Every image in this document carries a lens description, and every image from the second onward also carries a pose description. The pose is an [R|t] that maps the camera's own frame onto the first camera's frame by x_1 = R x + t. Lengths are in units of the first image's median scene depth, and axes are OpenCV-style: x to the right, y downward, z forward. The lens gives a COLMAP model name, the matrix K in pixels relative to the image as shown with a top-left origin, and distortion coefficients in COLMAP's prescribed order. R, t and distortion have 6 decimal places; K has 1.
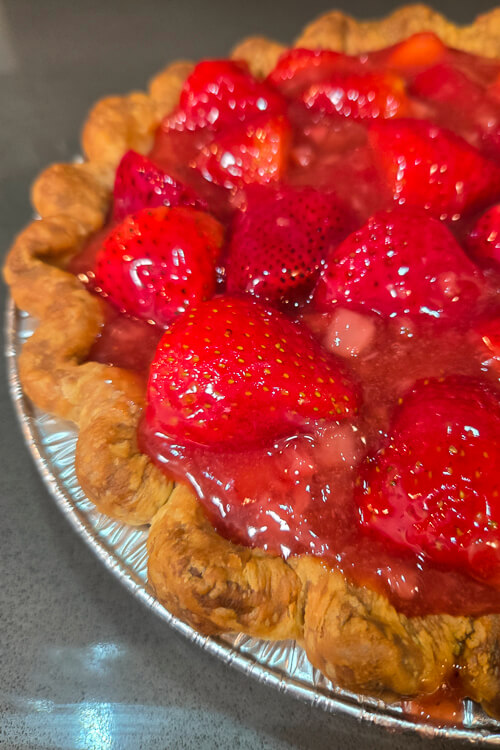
lens RADIAL K [[539.2, 0, 284.7], [0, 539.2, 372.5], [0, 0, 1]] dist [-0.042685, 0.000290]
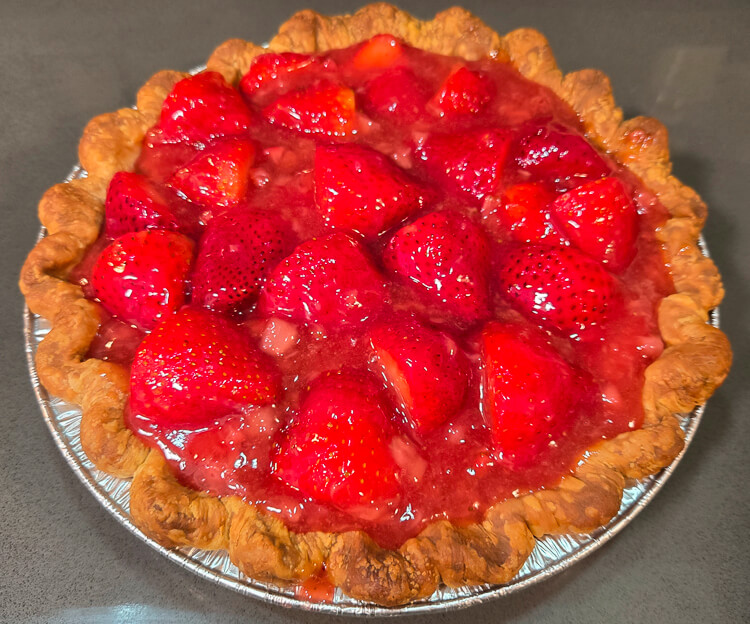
lens RADIAL K [[666.5, 0, 363.1], [0, 666.5, 313.3], [0, 0, 1]] dist [0.006842, -0.019040]
pose [[0.999770, -0.013630, 0.016542, 0.327551], [0.012717, 0.998457, 0.054051, -0.235284], [-0.017254, -0.053828, 0.998401, -0.747186]]
